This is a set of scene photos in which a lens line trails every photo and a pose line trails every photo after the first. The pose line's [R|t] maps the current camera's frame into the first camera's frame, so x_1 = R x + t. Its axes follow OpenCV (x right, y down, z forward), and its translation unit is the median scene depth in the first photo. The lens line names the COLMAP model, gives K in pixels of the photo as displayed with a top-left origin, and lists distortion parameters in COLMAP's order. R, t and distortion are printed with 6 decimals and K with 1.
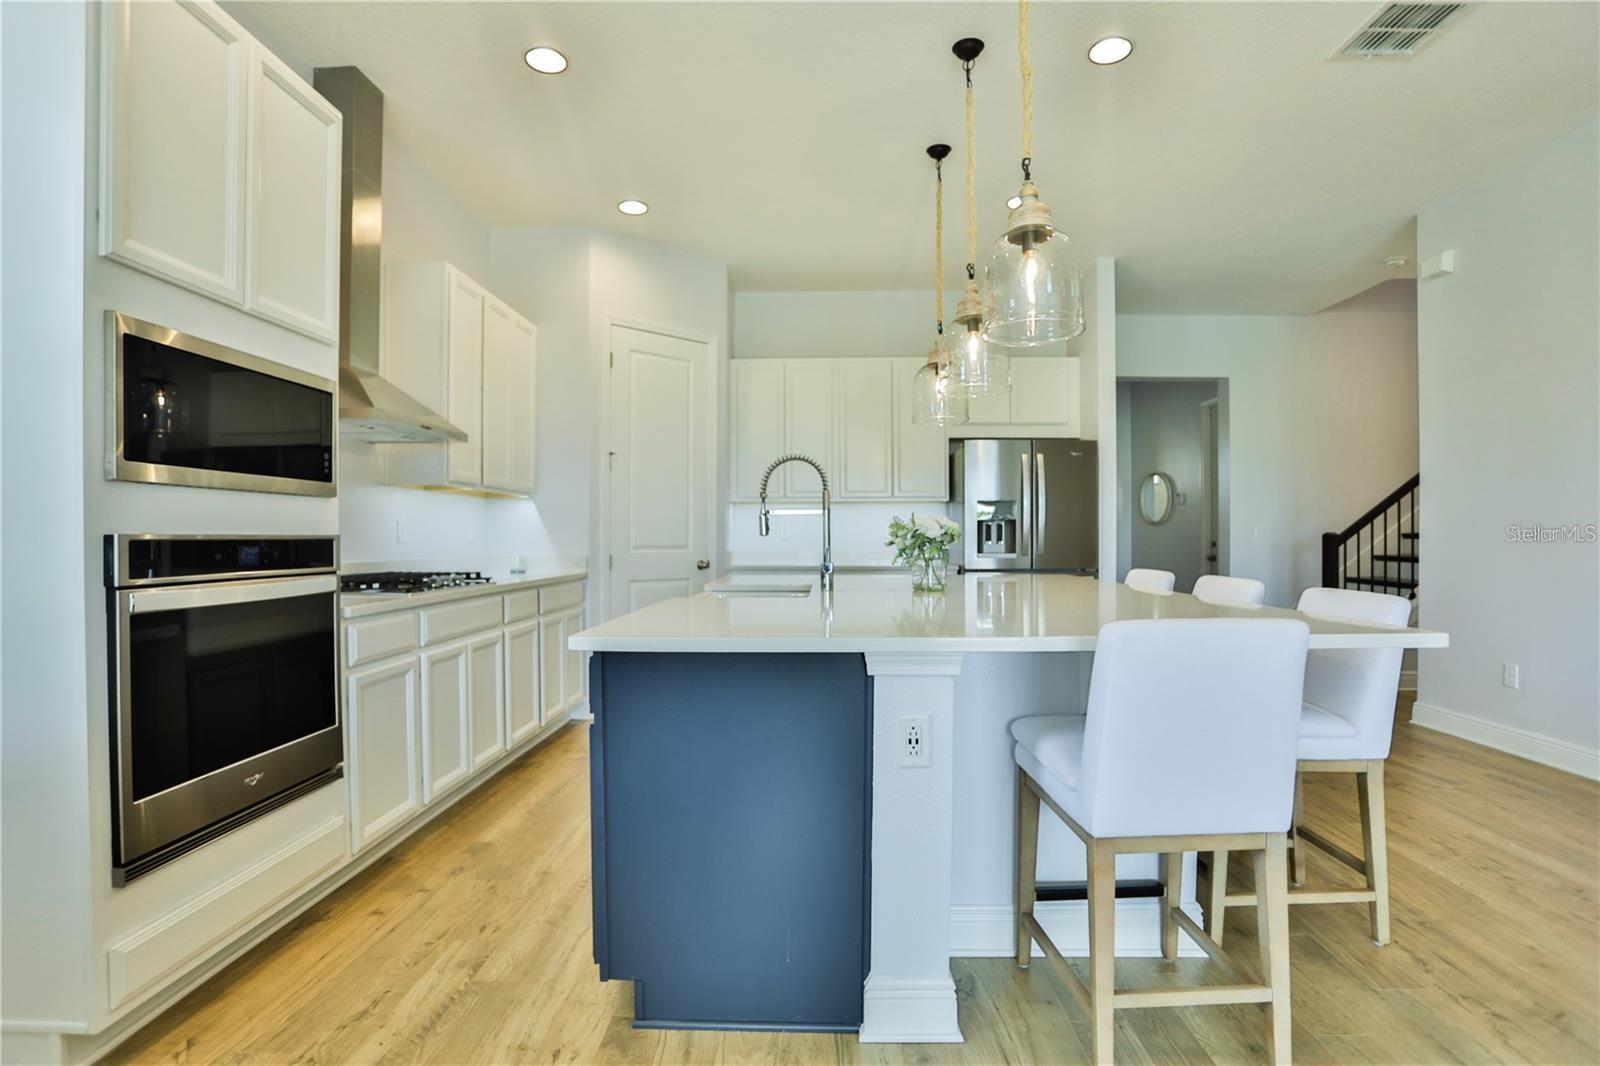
lens RADIAL K [[784.7, 0, 796.0], [0, 784.7, 533.6], [0, 0, 1]] dist [-0.096878, 0.039366]
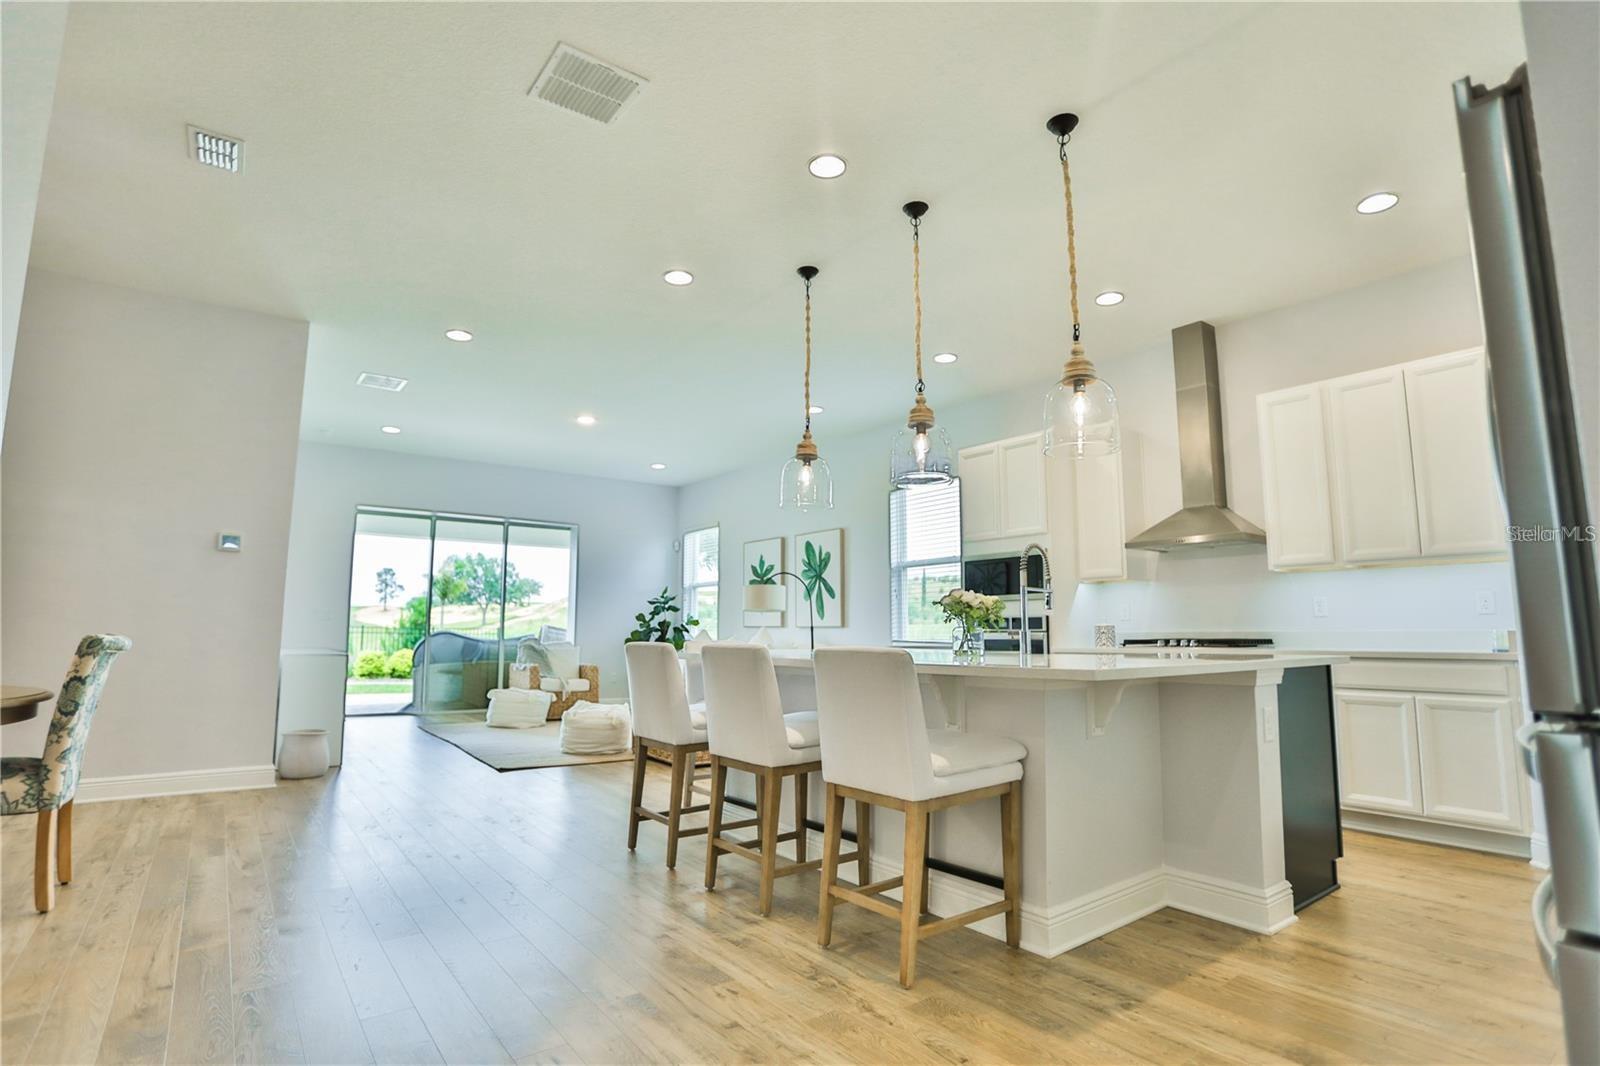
lens RADIAL K [[784.7, 0, 796.0], [0, 784.7, 533.6], [0, 0, 1]] dist [-0.096878, 0.039366]
pose [[-0.789693, -0.076181, -0.608754, 0.948088], [0.000741, 0.992141, -0.125120, 0.031179], [0.613502, -0.099258, -0.783431, 1.591129]]
